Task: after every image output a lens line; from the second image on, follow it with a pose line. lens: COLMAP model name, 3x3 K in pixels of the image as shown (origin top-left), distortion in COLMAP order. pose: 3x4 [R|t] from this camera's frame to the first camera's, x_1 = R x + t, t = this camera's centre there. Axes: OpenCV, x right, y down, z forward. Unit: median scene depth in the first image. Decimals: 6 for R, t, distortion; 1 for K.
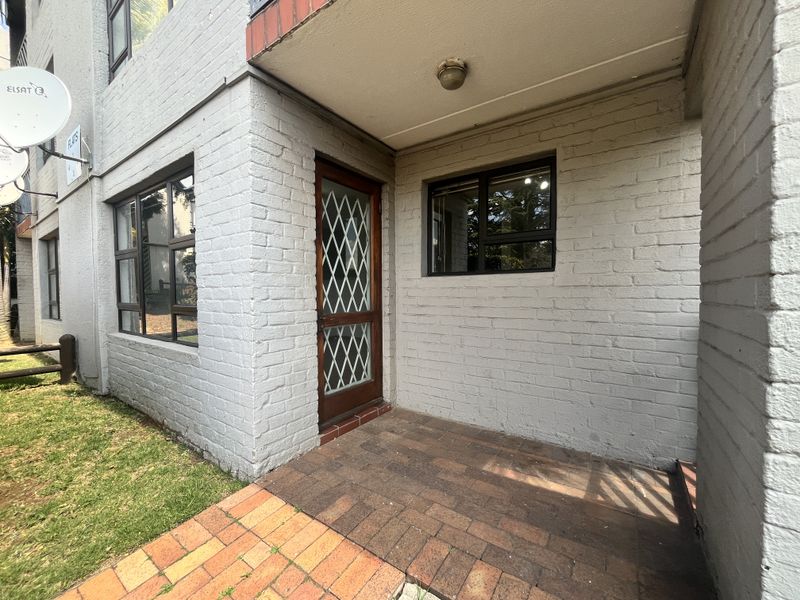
lens RADIAL K [[321.5, 0, 400.2], [0, 321.5, 301.1], [0, 0, 1]] dist [-0.000925, -0.000114]
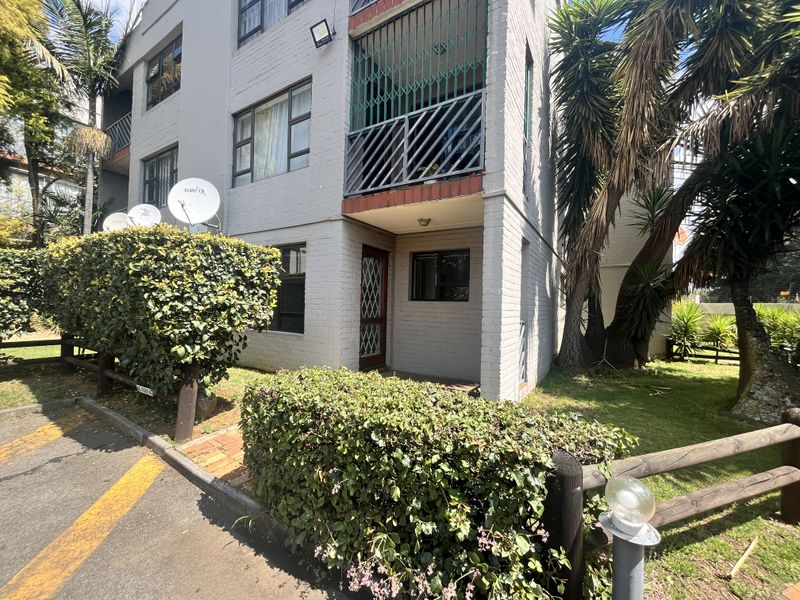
lens RADIAL K [[321.5, 0, 399.7], [0, 321.5, 299.5], [0, 0, 1]] dist [-0.000925, -0.000114]
pose [[0.998028, 0.031971, 0.054026, -0.087649], [-0.029807, 0.998739, -0.040397, -0.003118], [-0.055249, 0.038707, 0.997722, -0.923213]]
